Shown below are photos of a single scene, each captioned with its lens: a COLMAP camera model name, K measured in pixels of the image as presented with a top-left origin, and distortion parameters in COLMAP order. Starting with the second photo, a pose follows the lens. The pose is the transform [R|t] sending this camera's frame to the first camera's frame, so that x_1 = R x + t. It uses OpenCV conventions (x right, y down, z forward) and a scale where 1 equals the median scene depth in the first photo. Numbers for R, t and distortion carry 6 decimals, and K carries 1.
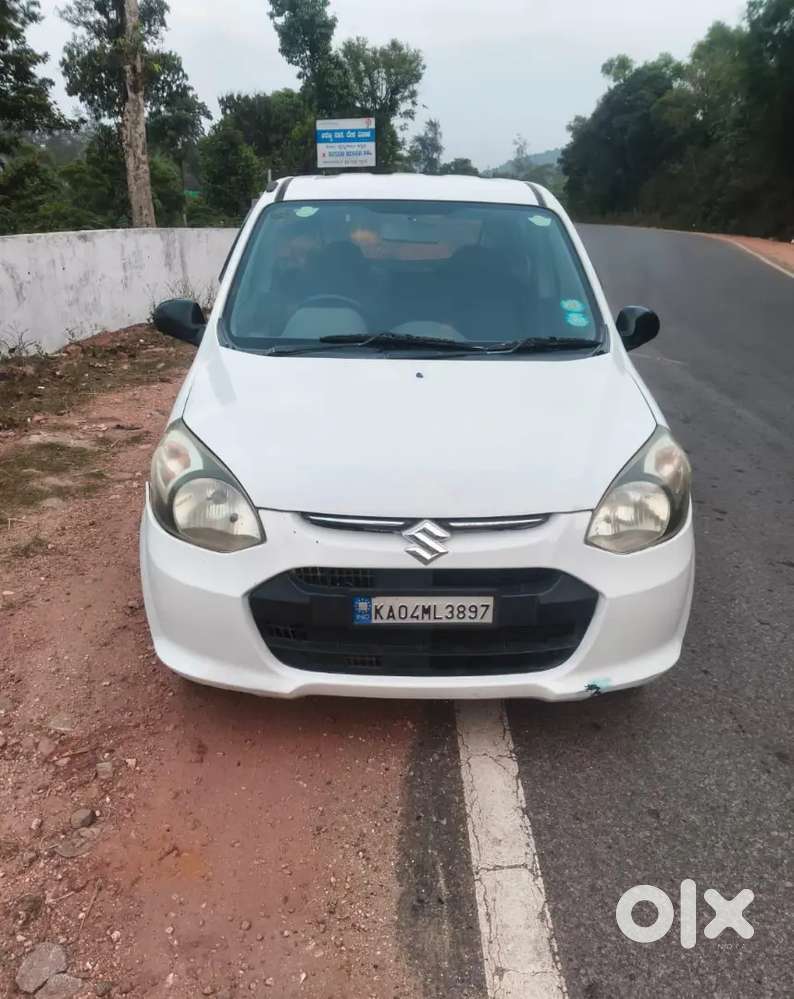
lens RADIAL K [[833.0, 0, 384.2], [0, 833.0, 520.8], [0, 0, 1]] dist [-0.008201, 0.005354]
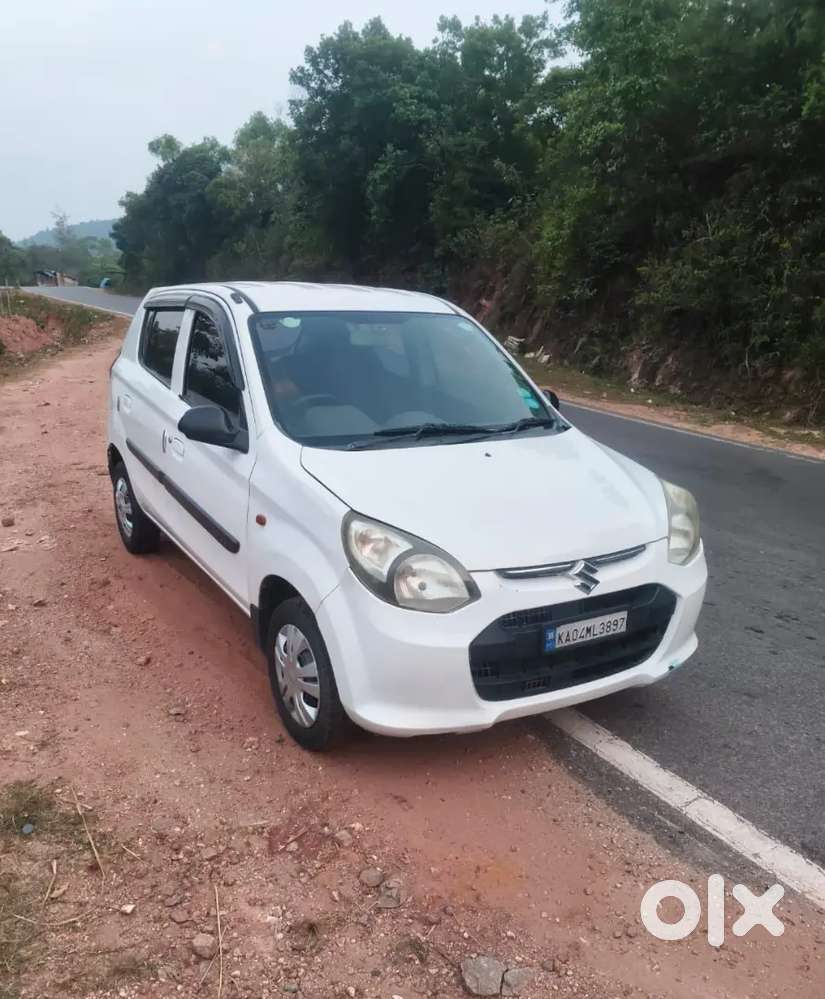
lens RADIAL K [[862.6, 0, 412.4], [0, 862.6, 528.4], [0, 0, 1]] dist [-0.006280, -0.001025]
pose [[0.875237, -0.131942, 0.465351, -0.790286], [0.170466, 0.984490, -0.041479, -0.039563], [-0.452660, 0.115631, 0.884154, -0.083590]]
